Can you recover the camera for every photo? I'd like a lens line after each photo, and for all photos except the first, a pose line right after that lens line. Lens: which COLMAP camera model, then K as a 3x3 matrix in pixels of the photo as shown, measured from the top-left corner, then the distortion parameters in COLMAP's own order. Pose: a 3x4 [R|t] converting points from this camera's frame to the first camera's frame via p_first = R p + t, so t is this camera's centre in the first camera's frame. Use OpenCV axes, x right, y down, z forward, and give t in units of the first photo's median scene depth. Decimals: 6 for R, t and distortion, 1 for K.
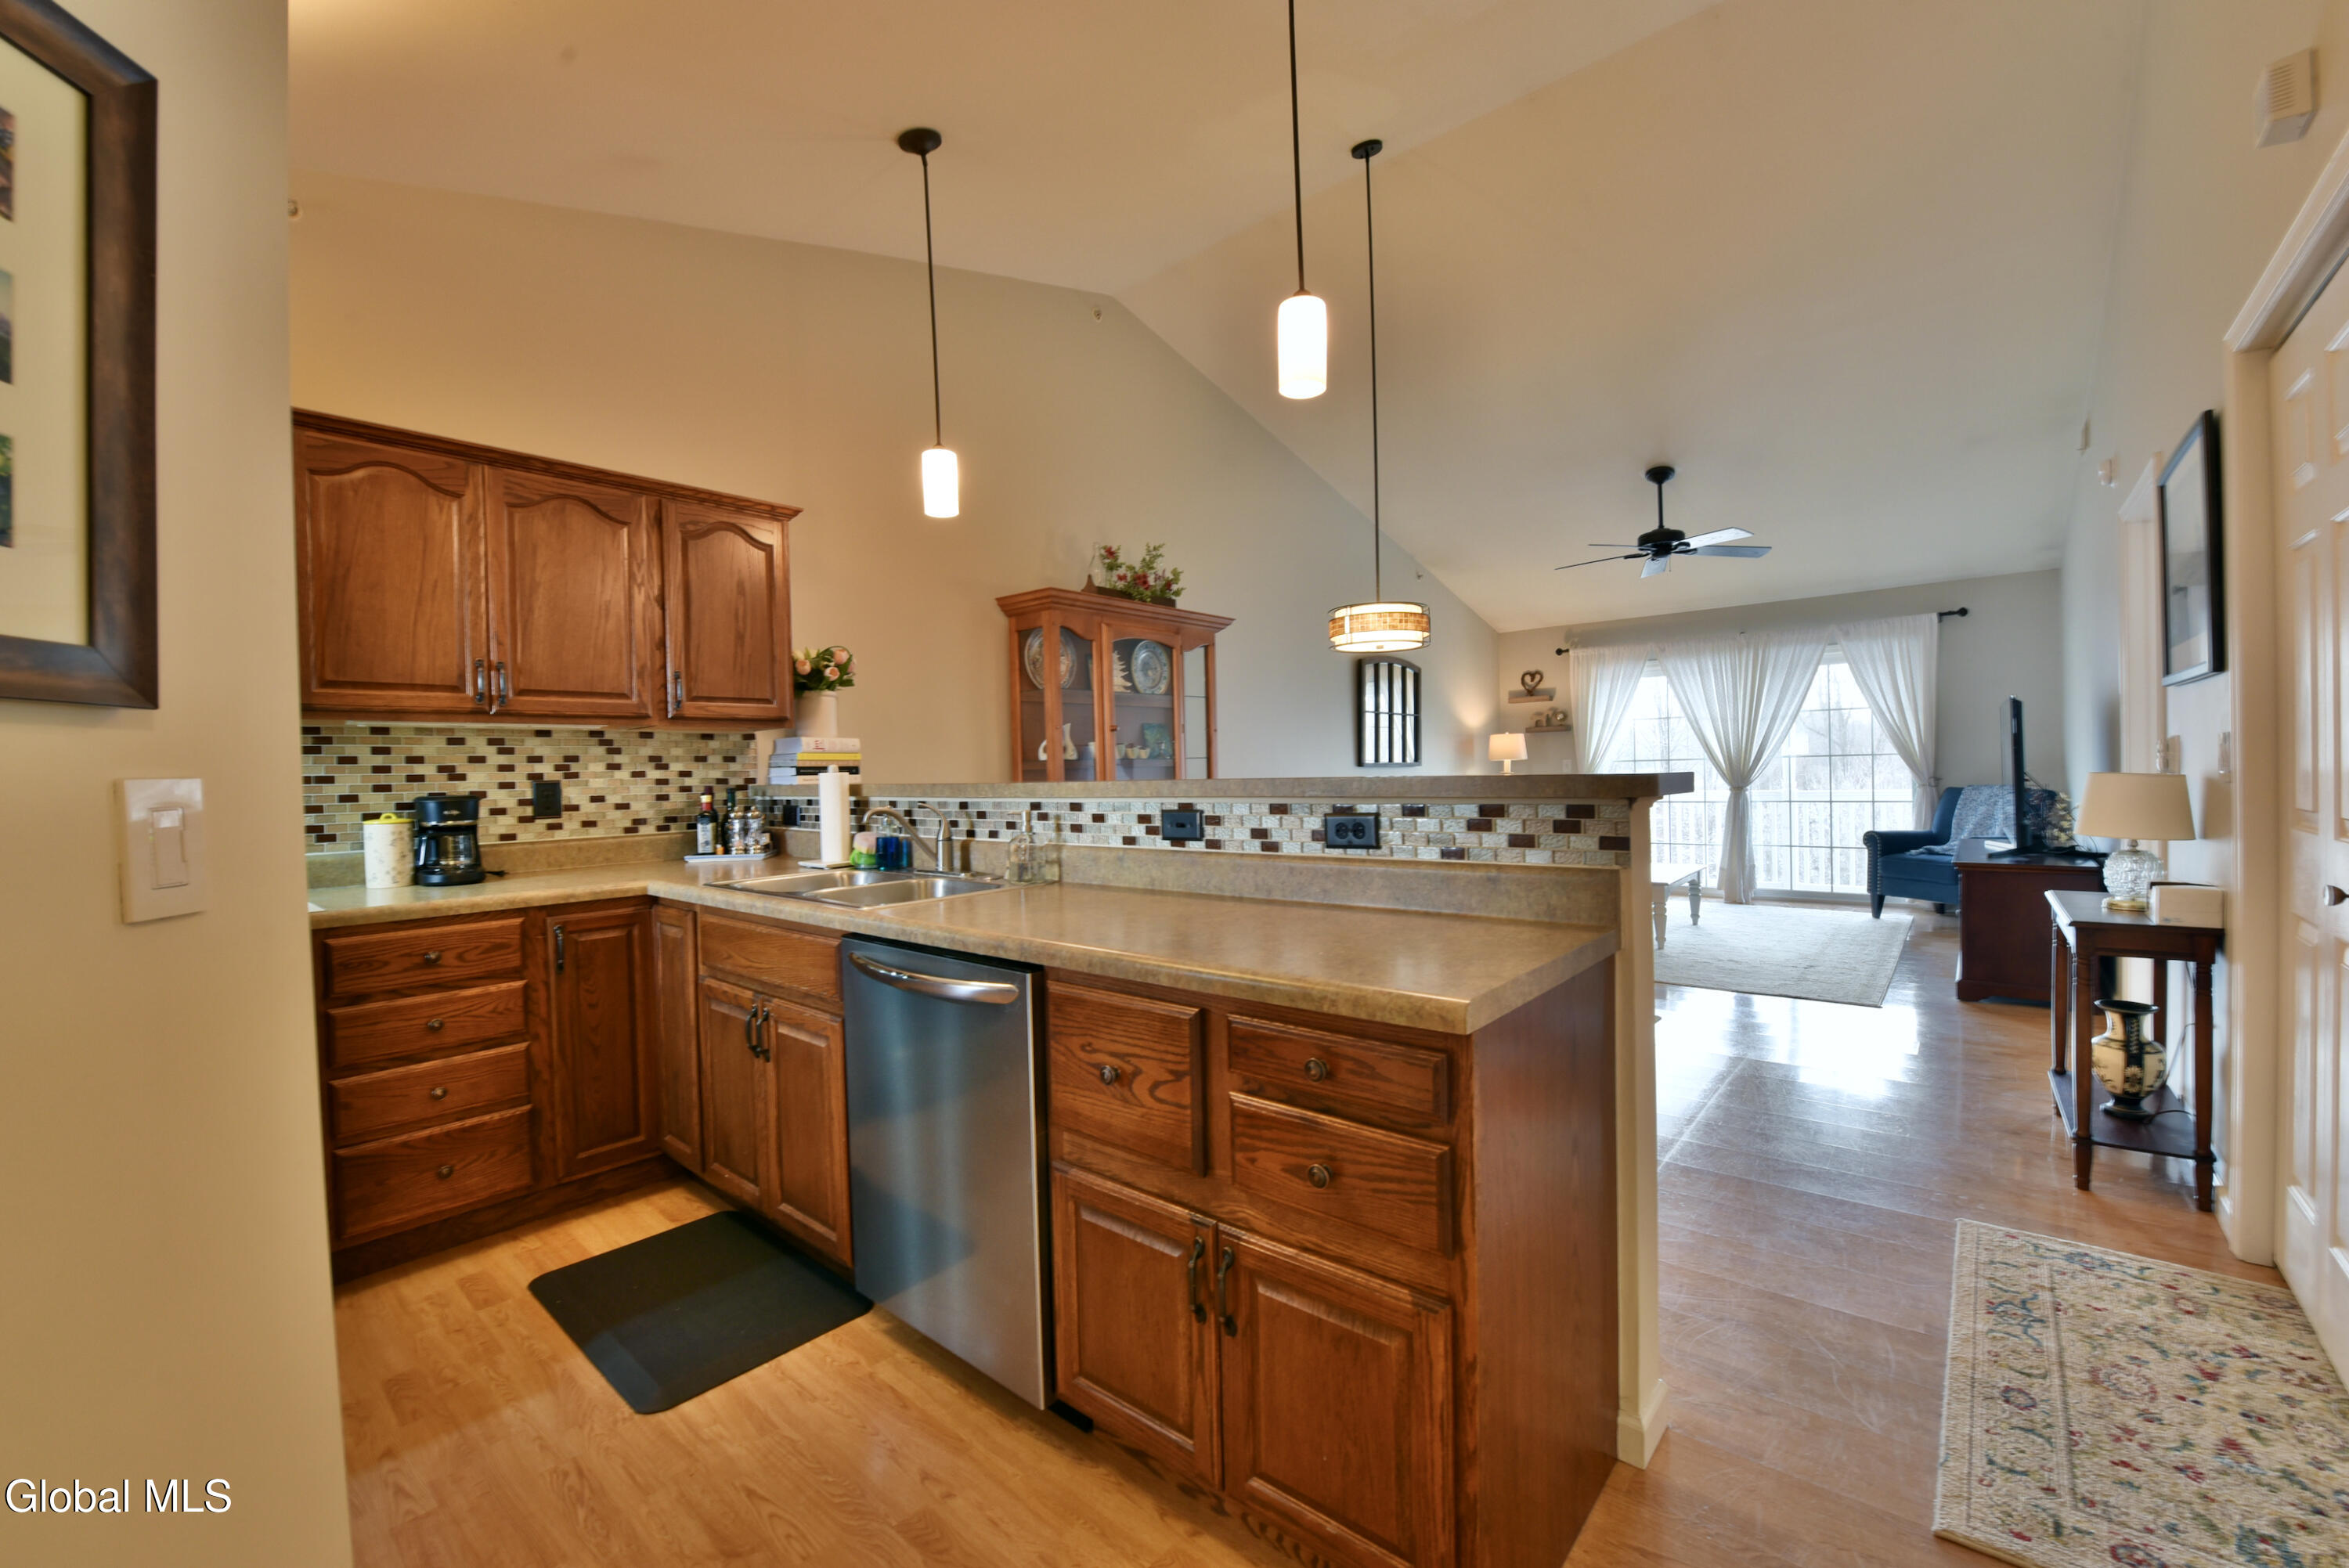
lens RADIAL K [[935.2, 0, 1173.8], [0, 935.2, 784.4], [0, 0, 1]] dist [-0.021298, -0.000018]
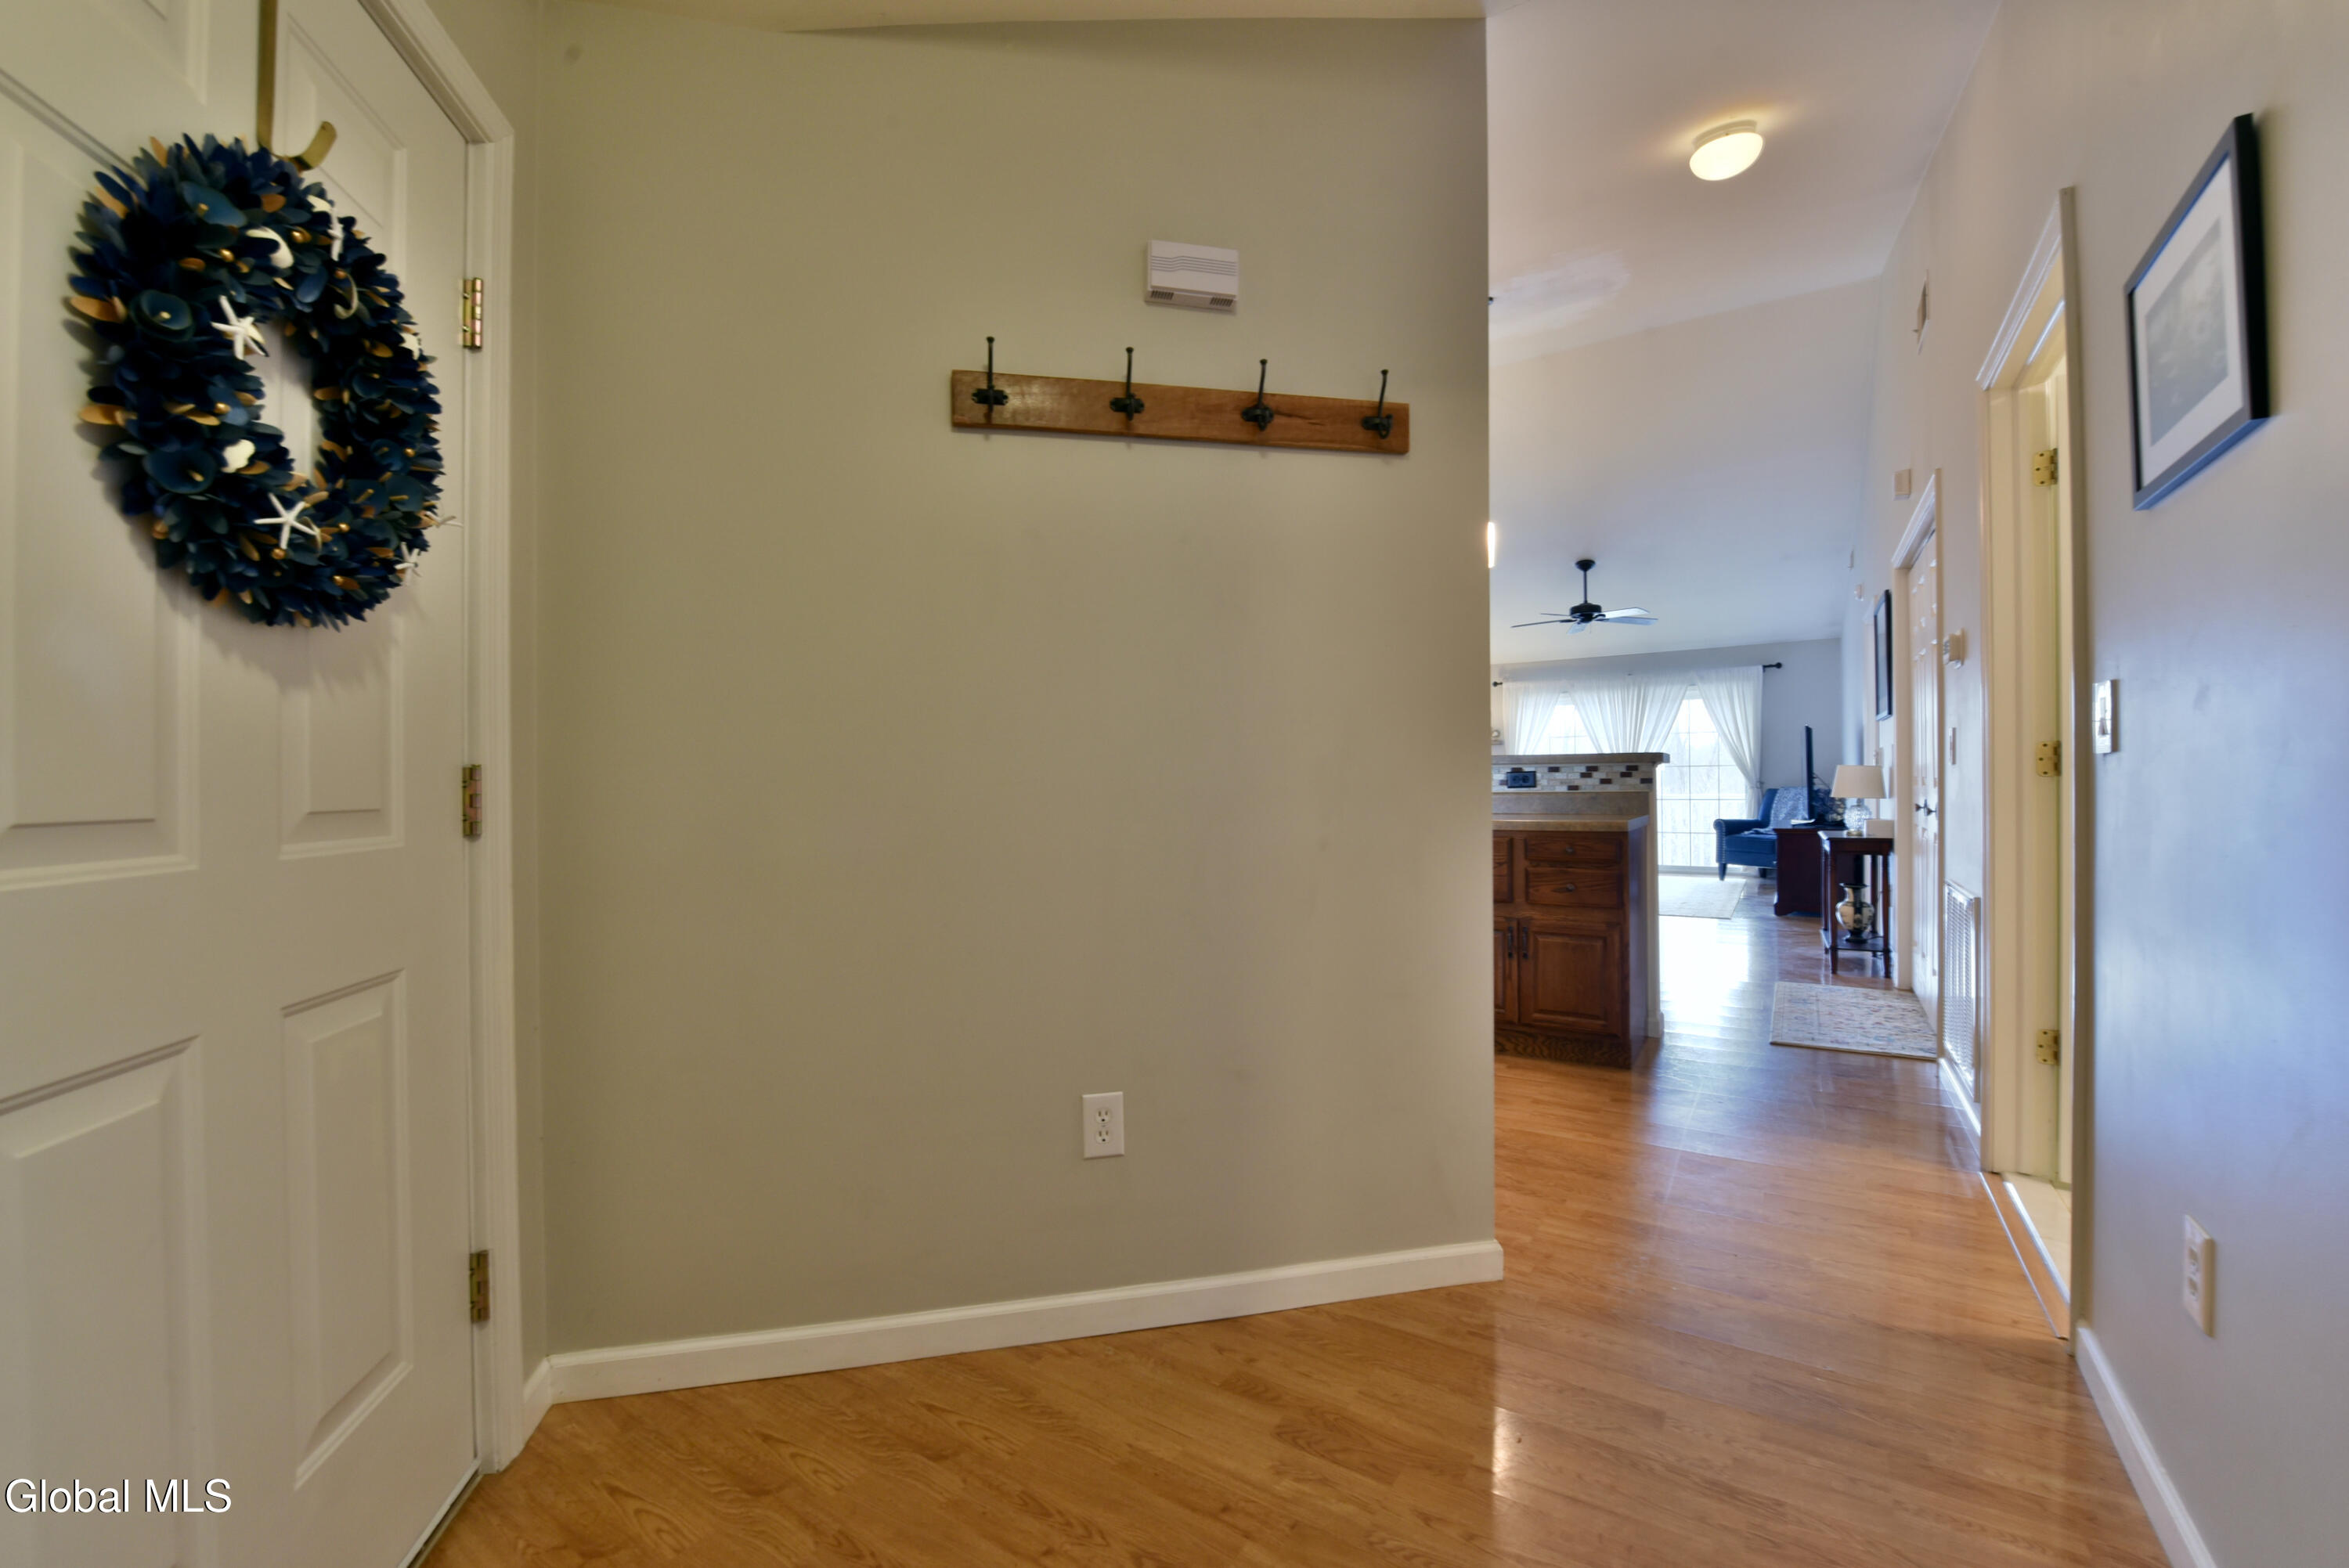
lens RADIAL K [[935.2, 0, 1176.1], [0, 935.2, 778.9], [0, 0, 1]] dist [-0.021298, -0.000018]
pose [[0.991252, 0.016433, 0.130954, -0.393972], [-0.013882, 0.999696, -0.020369, 0.045990], [-0.131249, 0.018373, 0.991179, -0.462657]]
